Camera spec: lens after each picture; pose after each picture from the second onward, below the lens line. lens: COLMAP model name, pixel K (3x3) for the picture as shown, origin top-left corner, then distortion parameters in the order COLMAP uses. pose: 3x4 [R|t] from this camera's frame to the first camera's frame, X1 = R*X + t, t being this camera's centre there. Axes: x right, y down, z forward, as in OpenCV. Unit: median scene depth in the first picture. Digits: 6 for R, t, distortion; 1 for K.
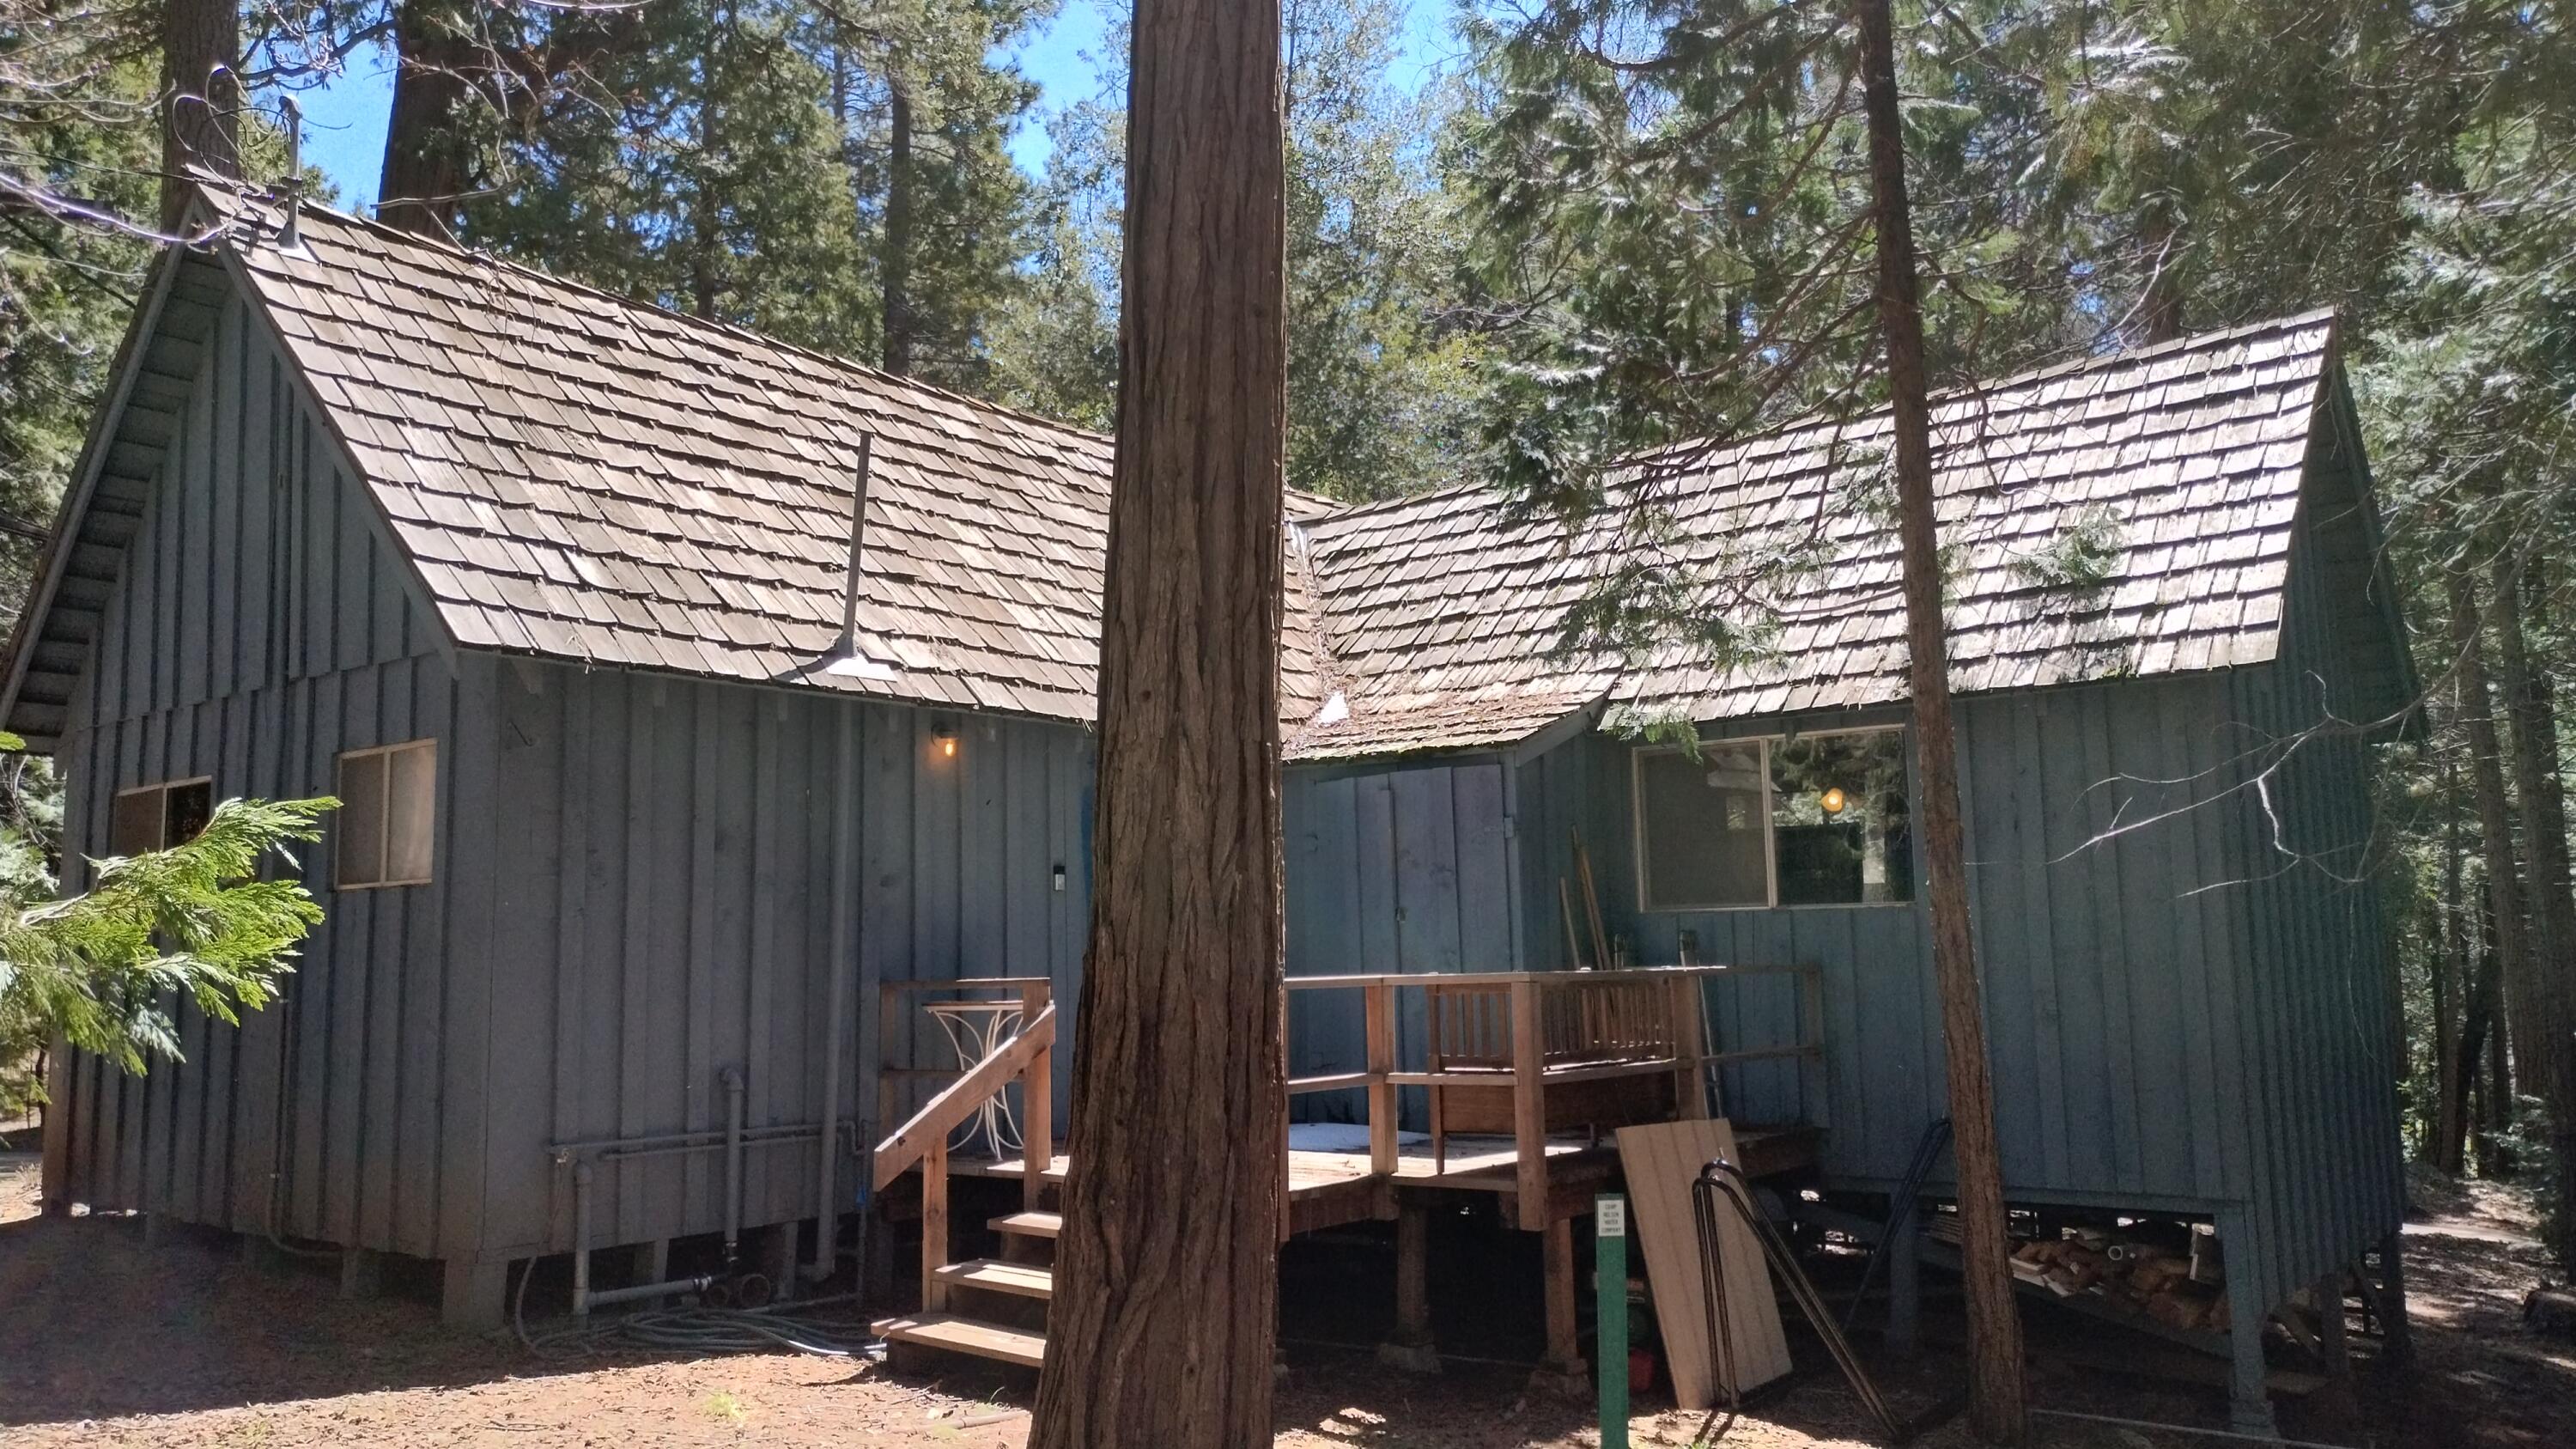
lens RADIAL K [[1907.8, 0, 1288.8], [0, 1907.8, 720.4], [0, 0, 1]] dist [0.090017, -0.138582]
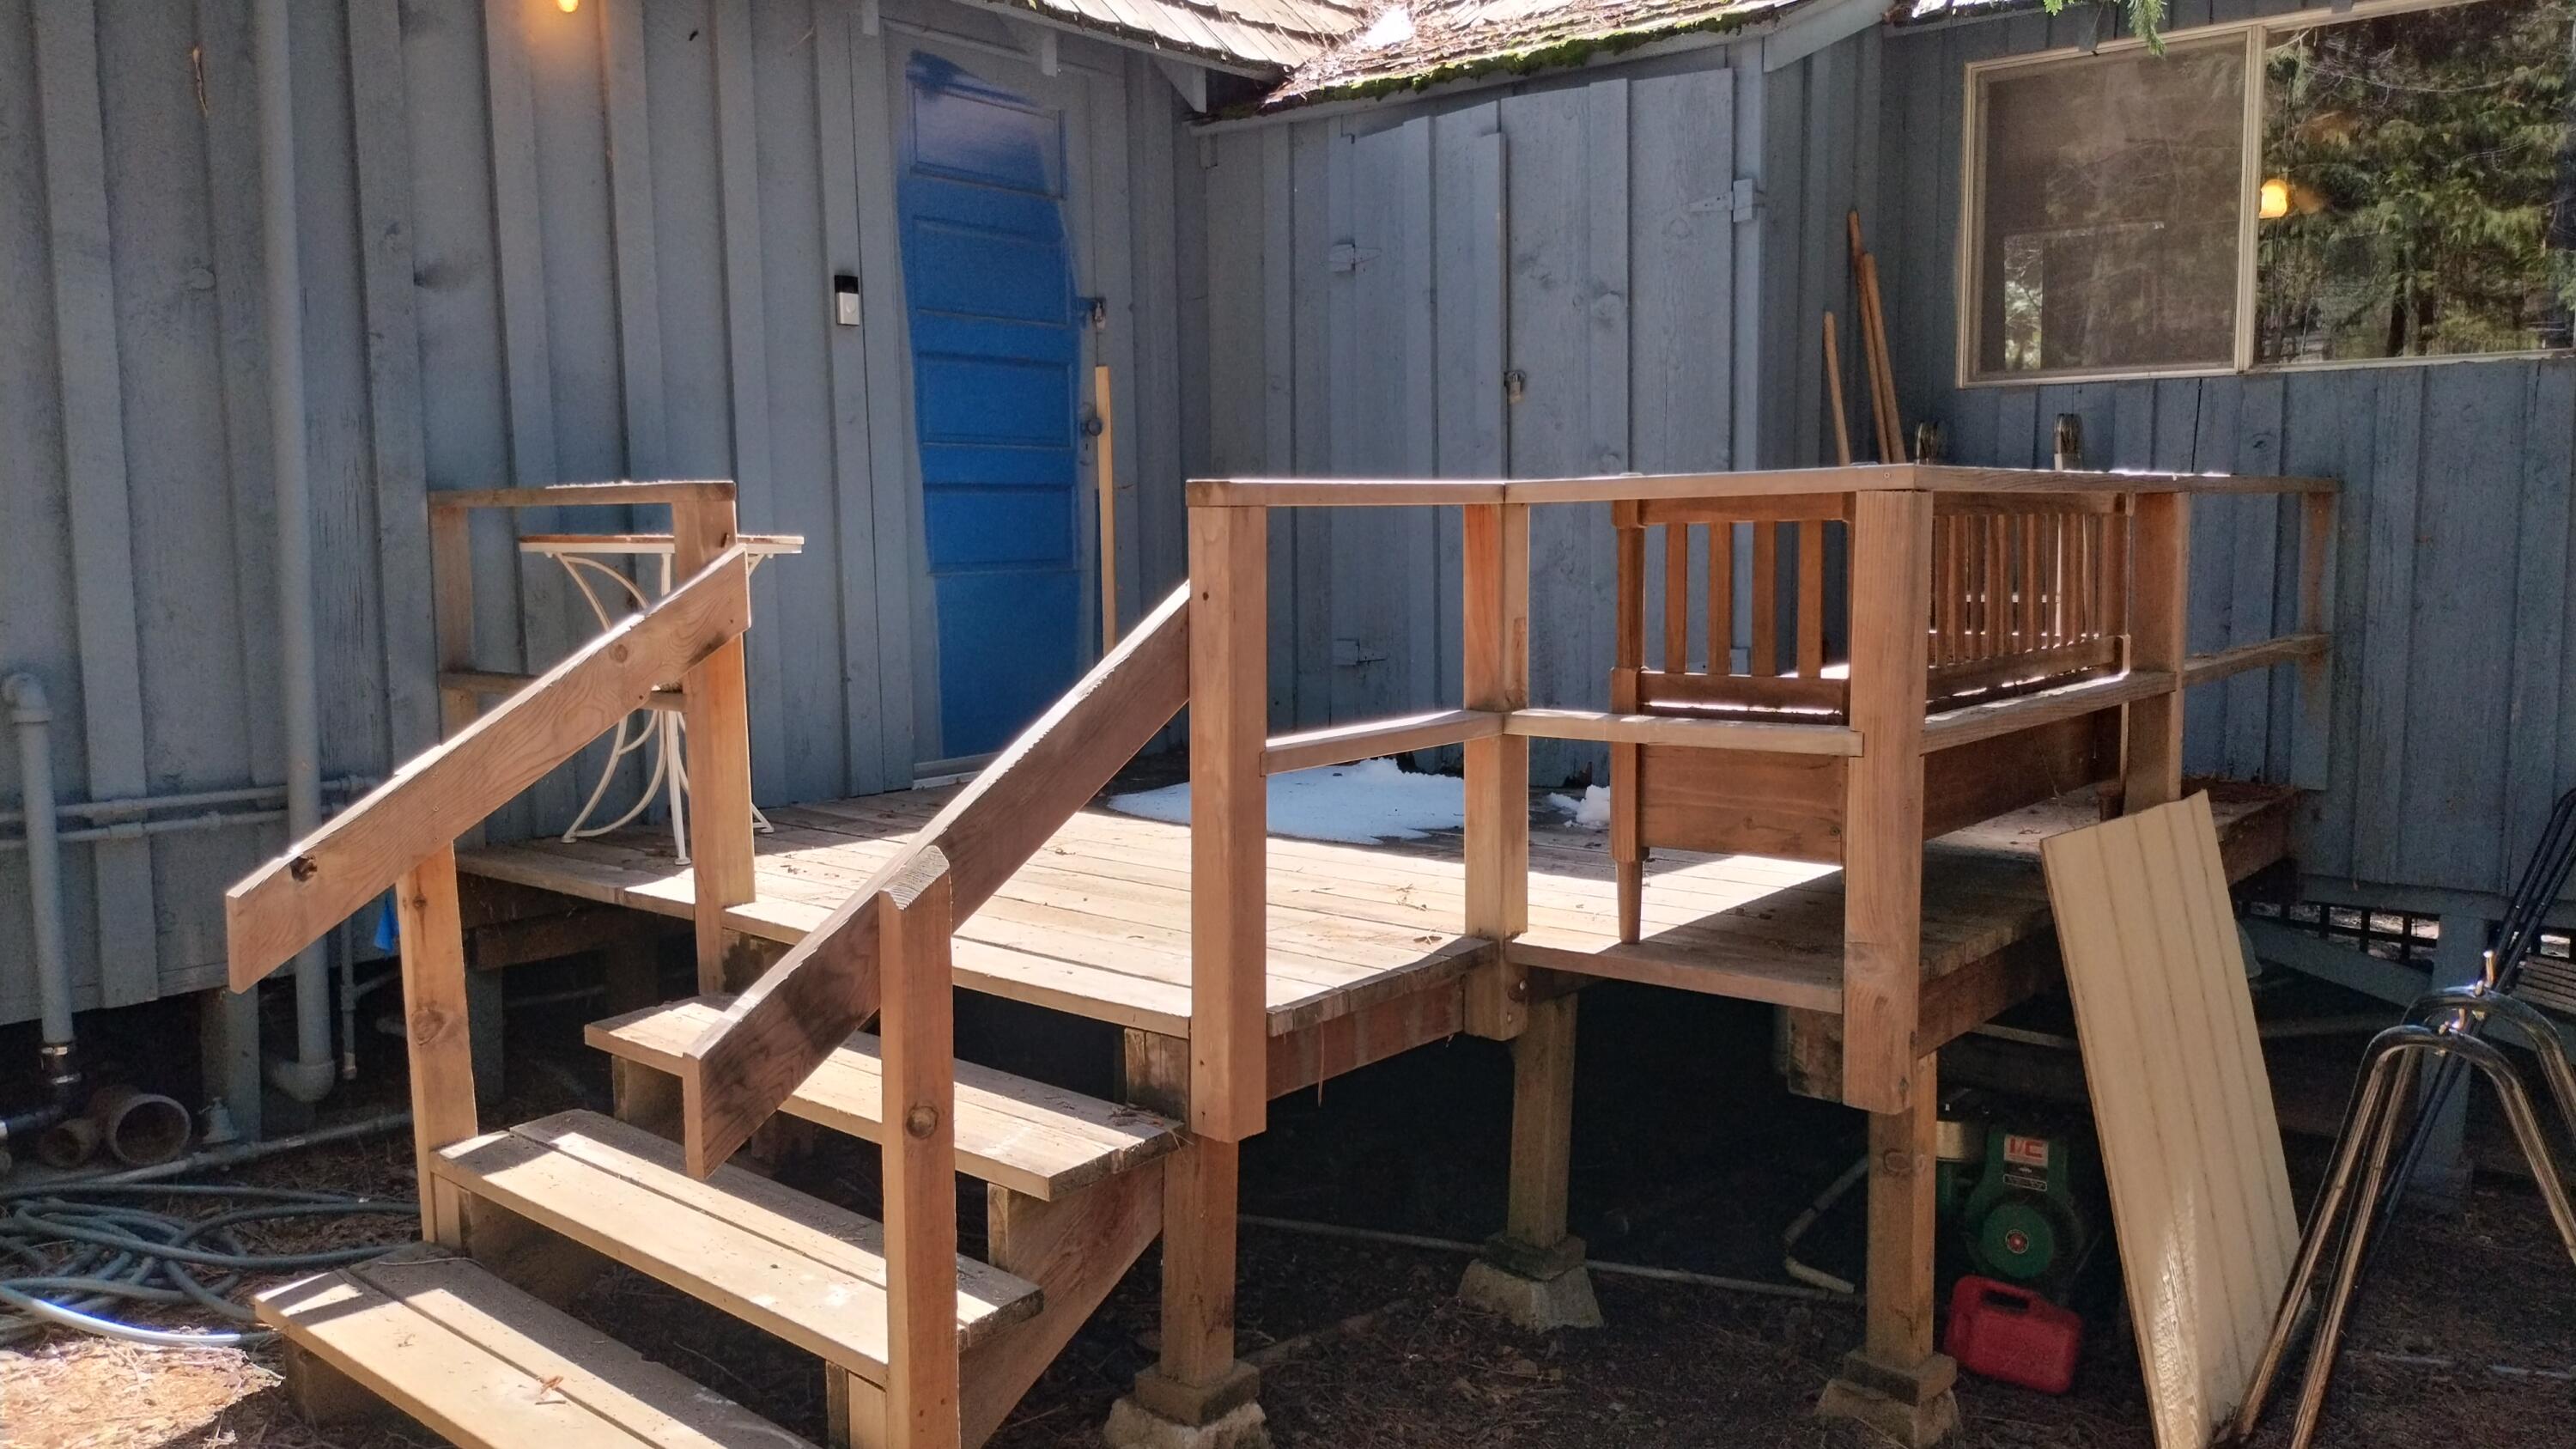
lens RADIAL K [[1907.8, 0, 1288.8], [0, 1907.8, 720.4], [0, 0, 1]] dist [0.090017, -0.138582]
pose [[0.999735, 0.012278, -0.019466, 0.010783], [-0.007503, 0.973484, 0.228634, 0.088335], [0.021757, -0.228427, 0.973318, 0.574844]]
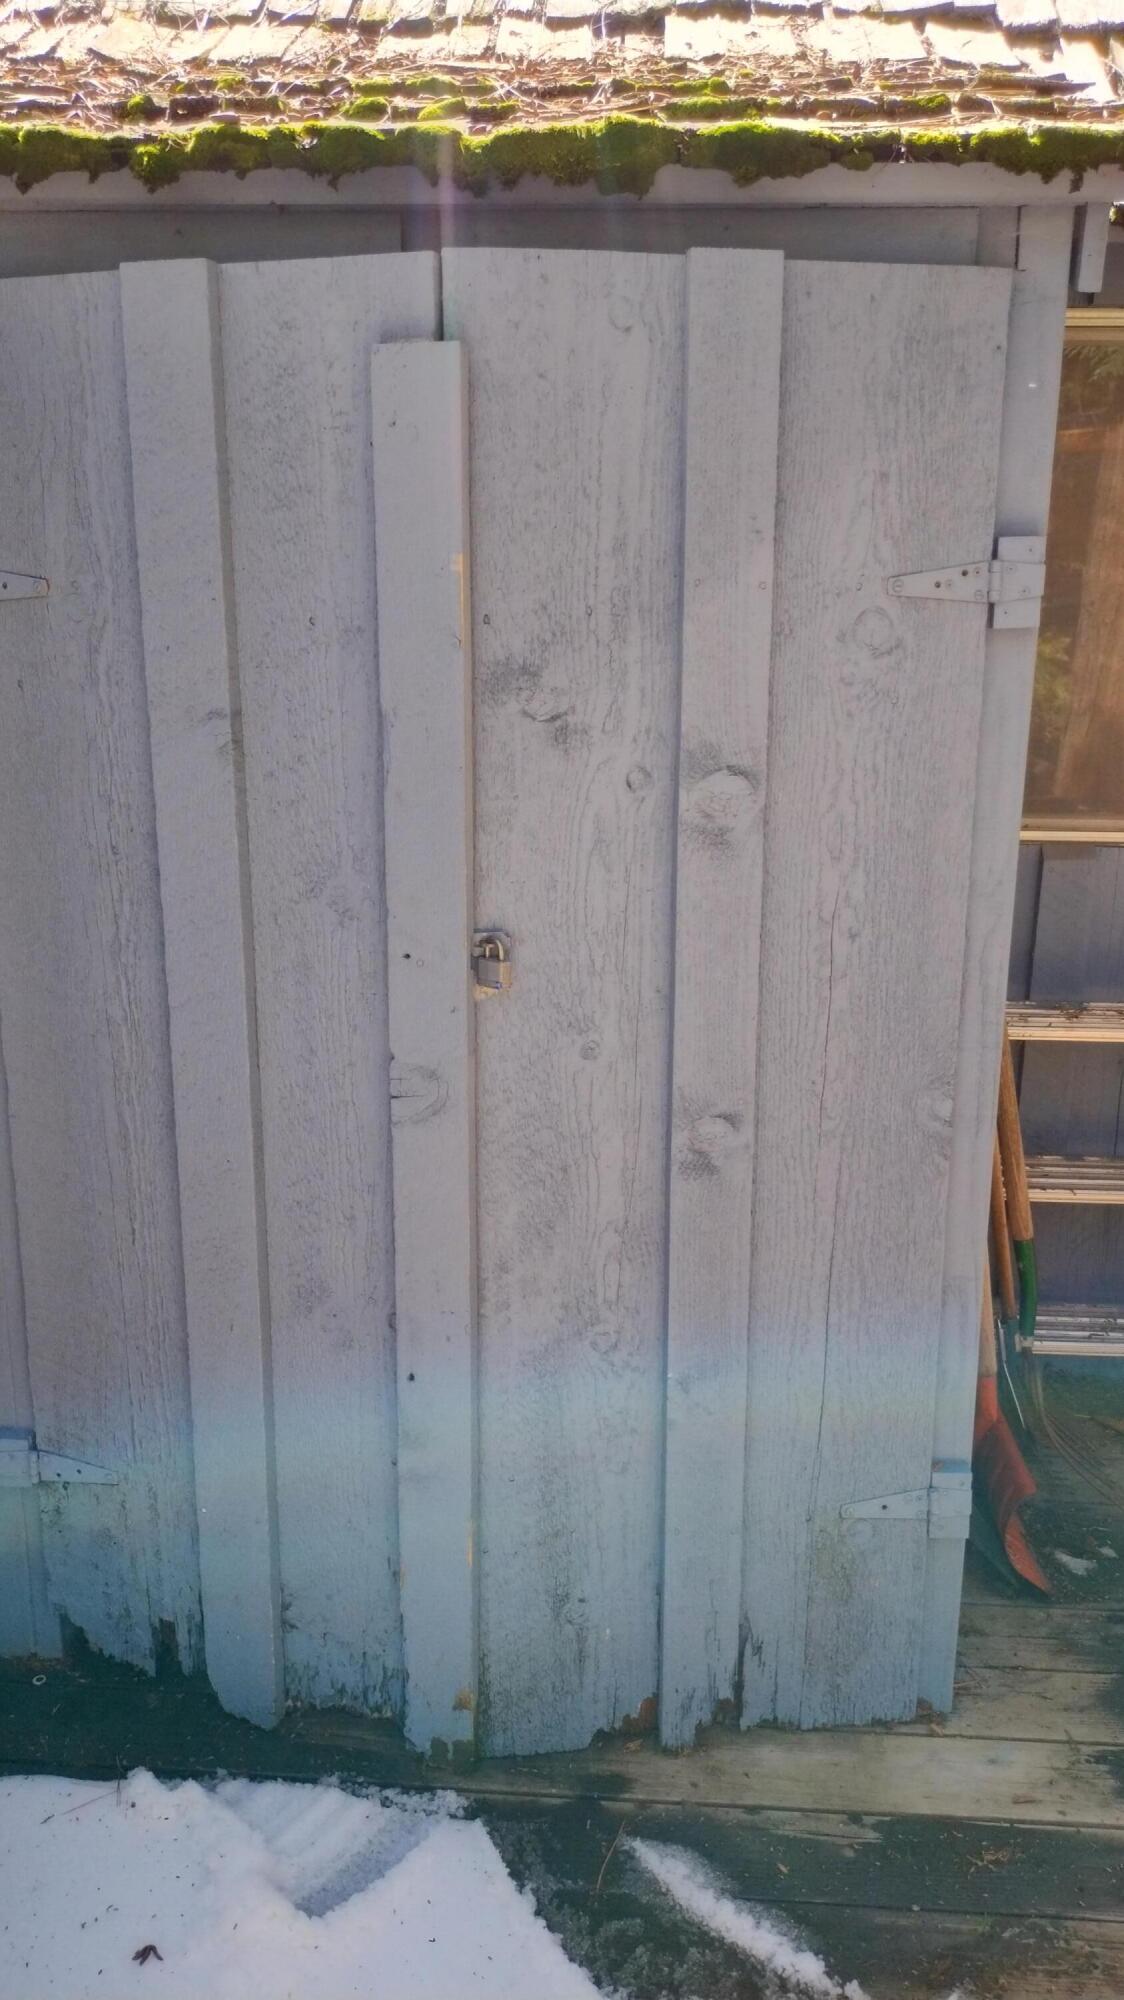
lens RADIAL K [[1481.0, 0, 562.0], [0, 1481.0, 1000.0], [0, 0, 1]] dist [0.090017, -0.138582]
pose [[0.820352, -0.110451, 0.561091, -0.039240], [-0.100832, 0.937860, 0.332040, 0.057968], [-0.562900, -0.328966, 0.758239, 1.060842]]
